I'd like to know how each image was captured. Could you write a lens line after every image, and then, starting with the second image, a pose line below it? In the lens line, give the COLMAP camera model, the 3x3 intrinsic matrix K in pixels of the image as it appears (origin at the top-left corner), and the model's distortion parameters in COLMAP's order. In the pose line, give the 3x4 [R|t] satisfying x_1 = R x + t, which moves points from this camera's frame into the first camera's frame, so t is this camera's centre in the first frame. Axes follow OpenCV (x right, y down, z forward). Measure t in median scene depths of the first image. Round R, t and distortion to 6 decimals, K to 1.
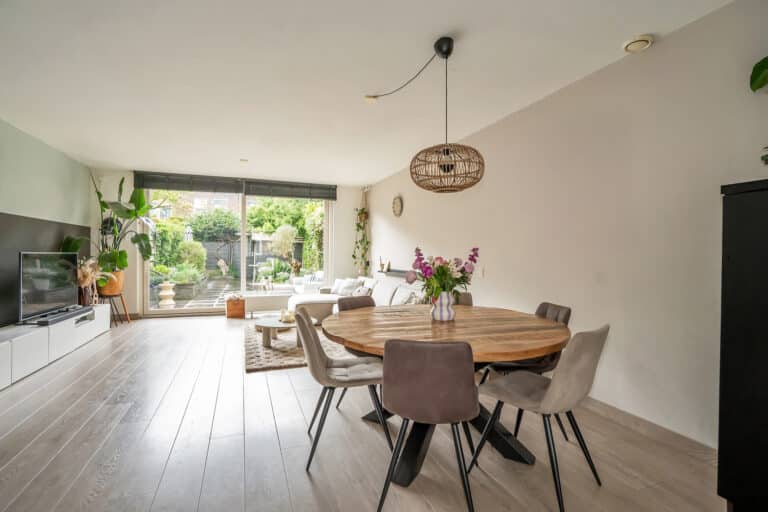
lens RADIAL K [[364.0, 0, 384.0], [0, 364.0, 256.0], [0, 0, 1]] dist [-0.020574, 0.000144]
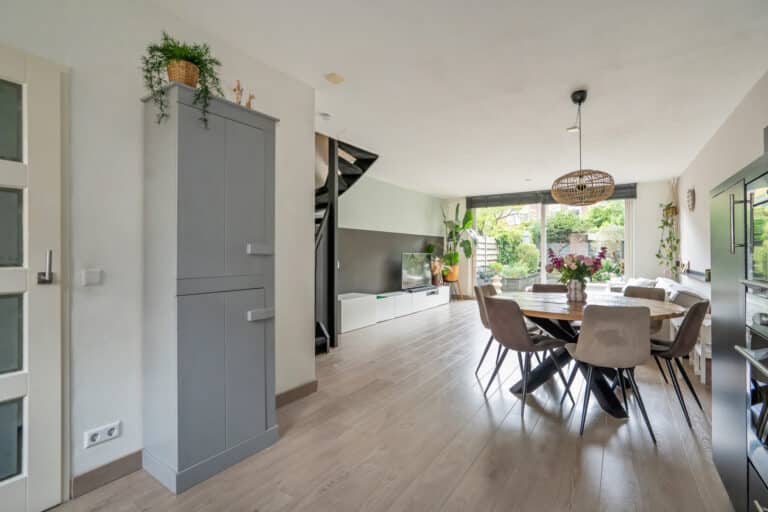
lens RADIAL K [[371.2, 0, 390.3], [0, 371.2, 252.0], [0, 0, 1]] dist [0.001321, 0.000276]
pose [[0.600112, -0.009074, -0.799865, 0.302346], [-0.001270, 0.999924, -0.012297, 0.004306], [0.799915, 0.008395, 0.600055, -0.138097]]
